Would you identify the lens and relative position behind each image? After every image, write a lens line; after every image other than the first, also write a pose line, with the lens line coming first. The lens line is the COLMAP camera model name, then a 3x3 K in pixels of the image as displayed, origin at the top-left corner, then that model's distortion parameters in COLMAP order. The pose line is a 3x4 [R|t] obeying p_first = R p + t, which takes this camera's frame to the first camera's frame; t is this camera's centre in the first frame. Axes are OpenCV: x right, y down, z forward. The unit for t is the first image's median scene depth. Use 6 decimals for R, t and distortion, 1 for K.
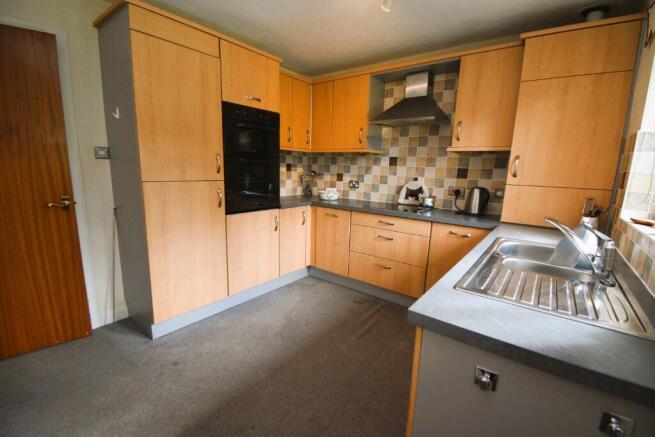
lens RADIAL K [[283.9, 0, 329.0], [0, 283.9, 221.8], [0, 0, 1]] dist [-0.018740, -0.006305]
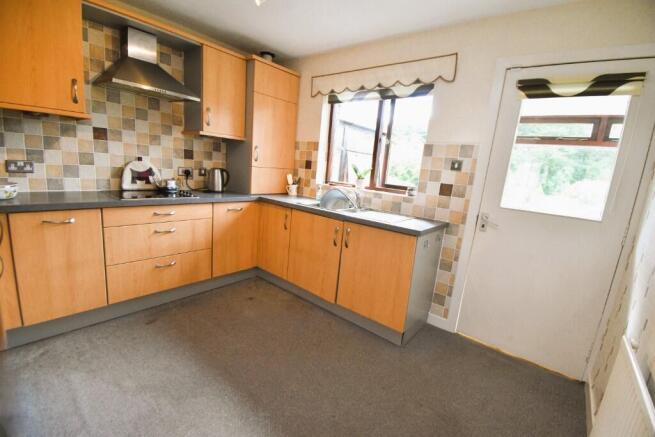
lens RADIAL K [[283.9, 0, 331.4], [0, 283.9, 219.8], [0, 0, 1]] dist [-0.018740, -0.006305]
pose [[0.022190, -0.215452, 0.976262, -0.538231], [0.096272, 0.972425, 0.212417, -0.097254], [-0.995108, 0.089273, 0.042320, 0.415615]]
